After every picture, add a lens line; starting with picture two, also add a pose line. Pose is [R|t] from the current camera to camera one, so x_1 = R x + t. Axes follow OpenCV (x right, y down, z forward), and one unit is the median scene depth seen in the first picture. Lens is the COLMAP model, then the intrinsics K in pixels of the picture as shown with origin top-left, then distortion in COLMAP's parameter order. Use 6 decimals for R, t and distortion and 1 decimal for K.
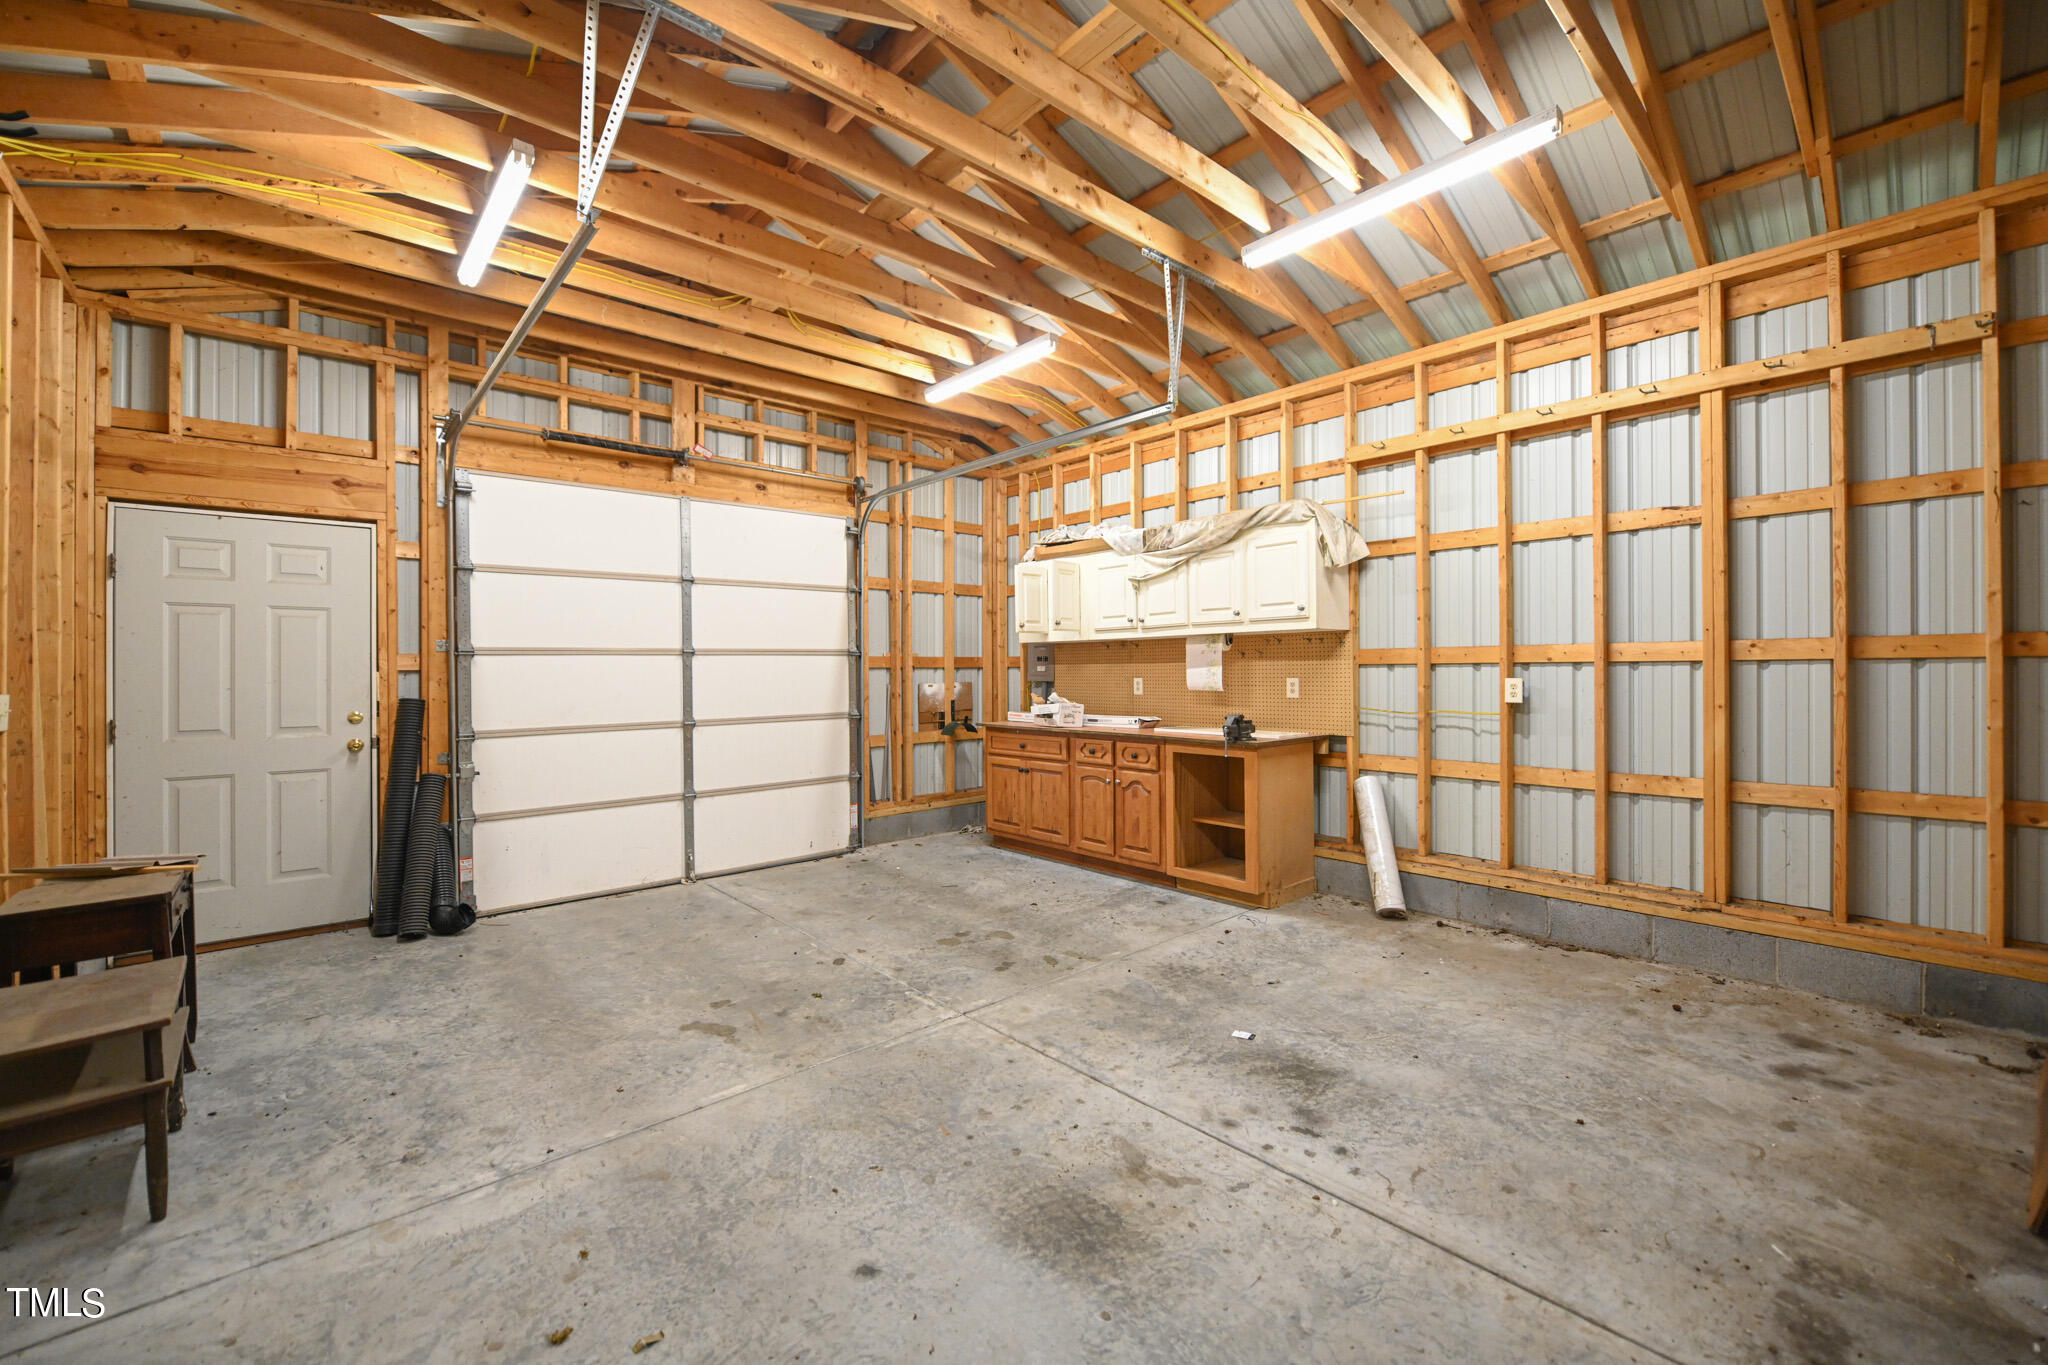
lens RADIAL K [[812.2, 0, 1020.9], [0, 812.2, 672.8], [0, 0, 1]] dist [-0.003363, -0.000449]
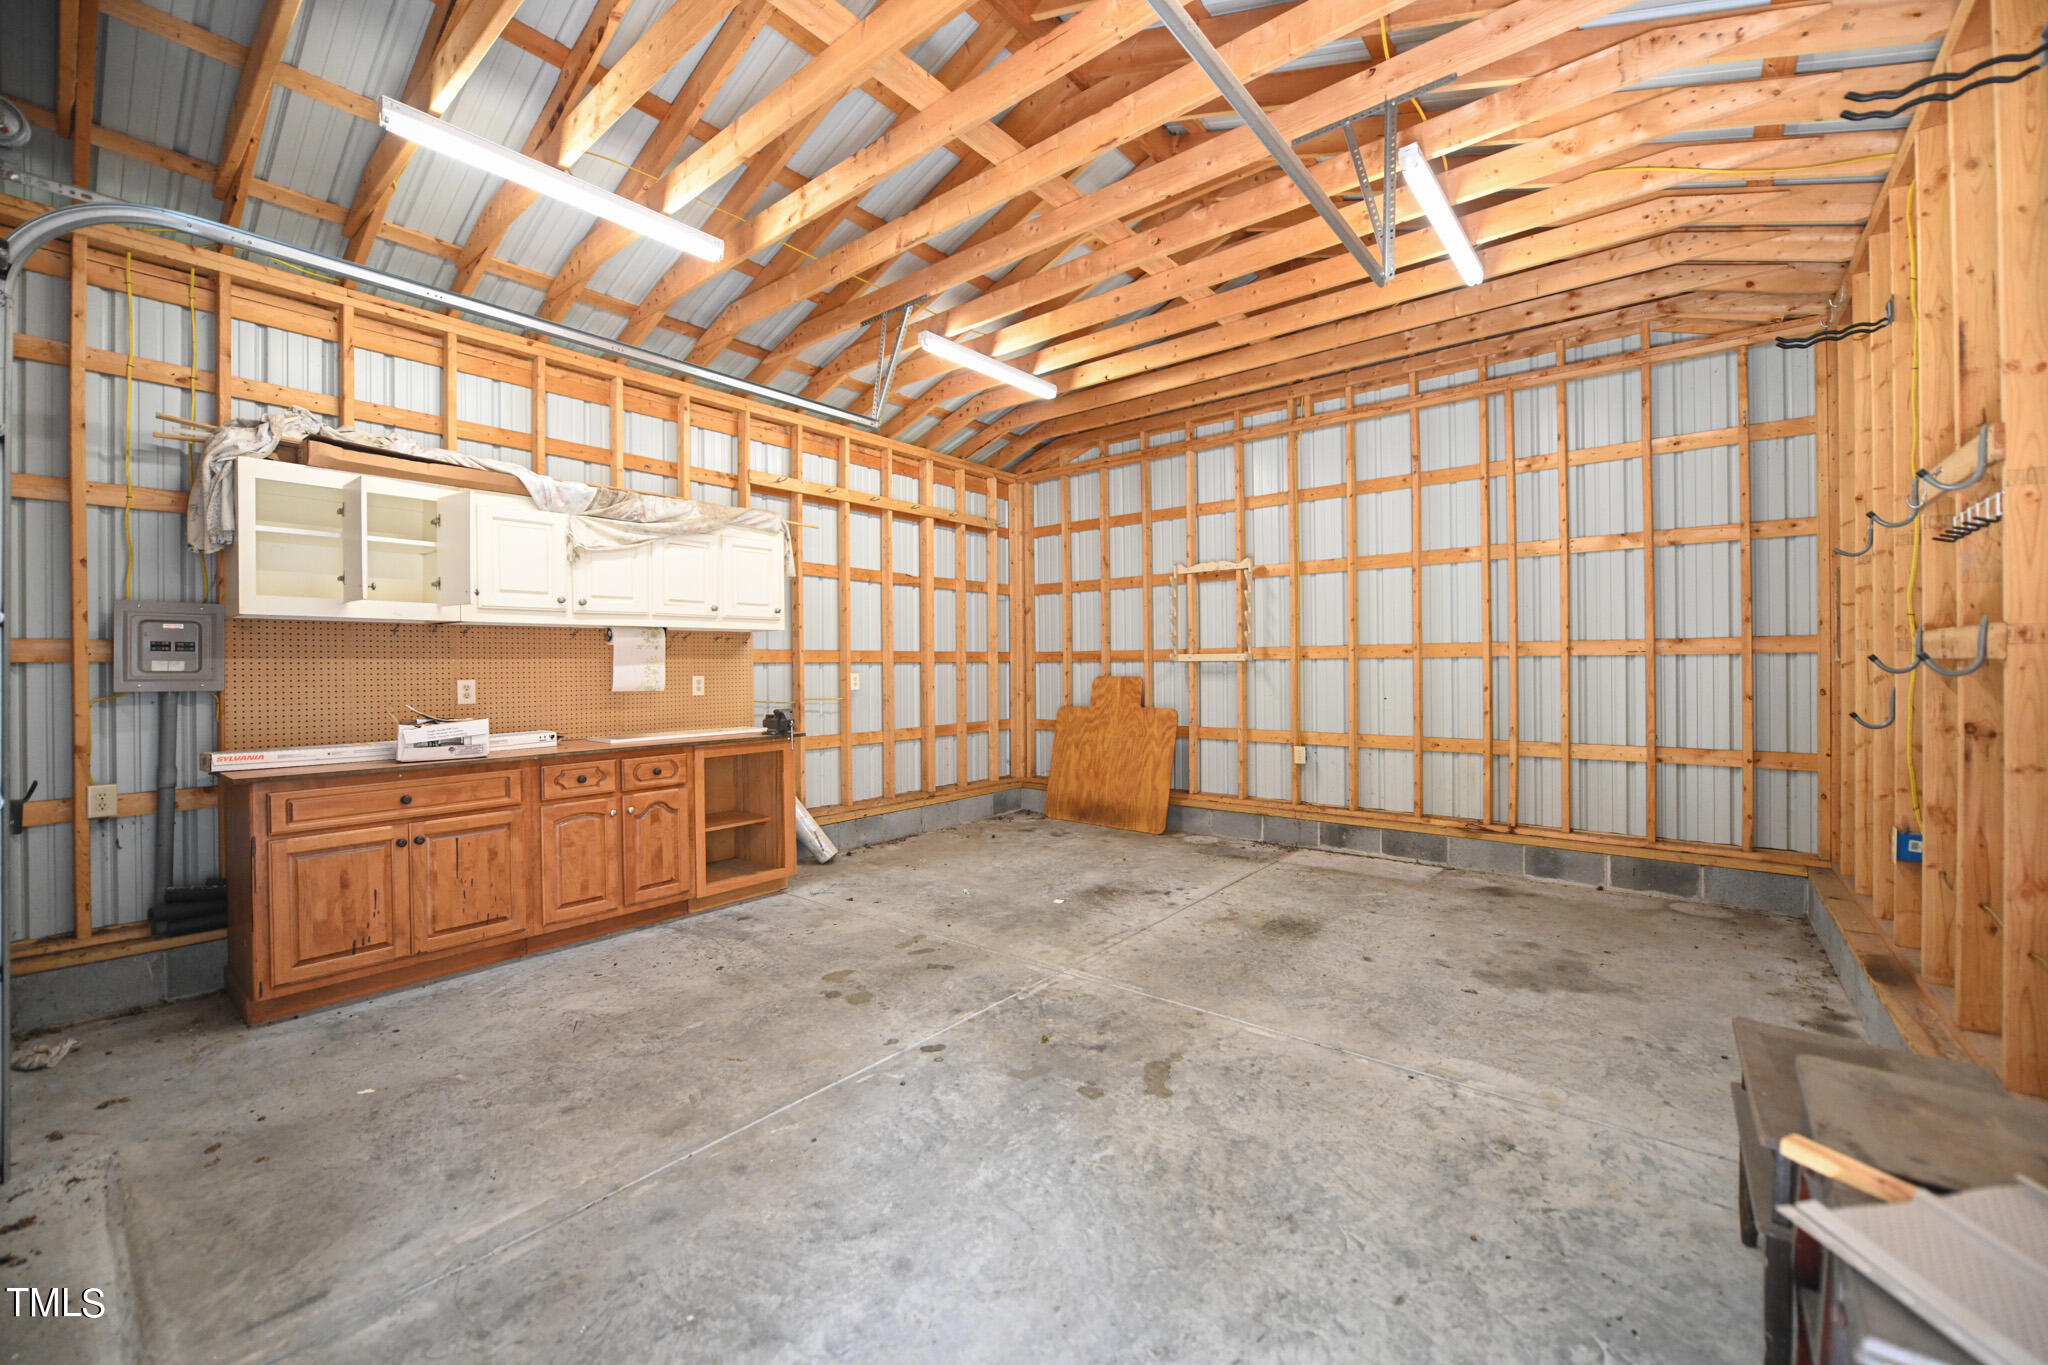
lens RADIAL K [[812.2, 0, 1020.9], [0, 812.2, 672.8], [0, 0, 1]] dist [-0.003363, -0.000449]
pose [[-0.155249, 0.001442, 0.987874, -1.016039], [0.012814, 0.999918, 0.000554, 0.010210], [-0.987792, 0.012745, -0.155255, 1.072728]]
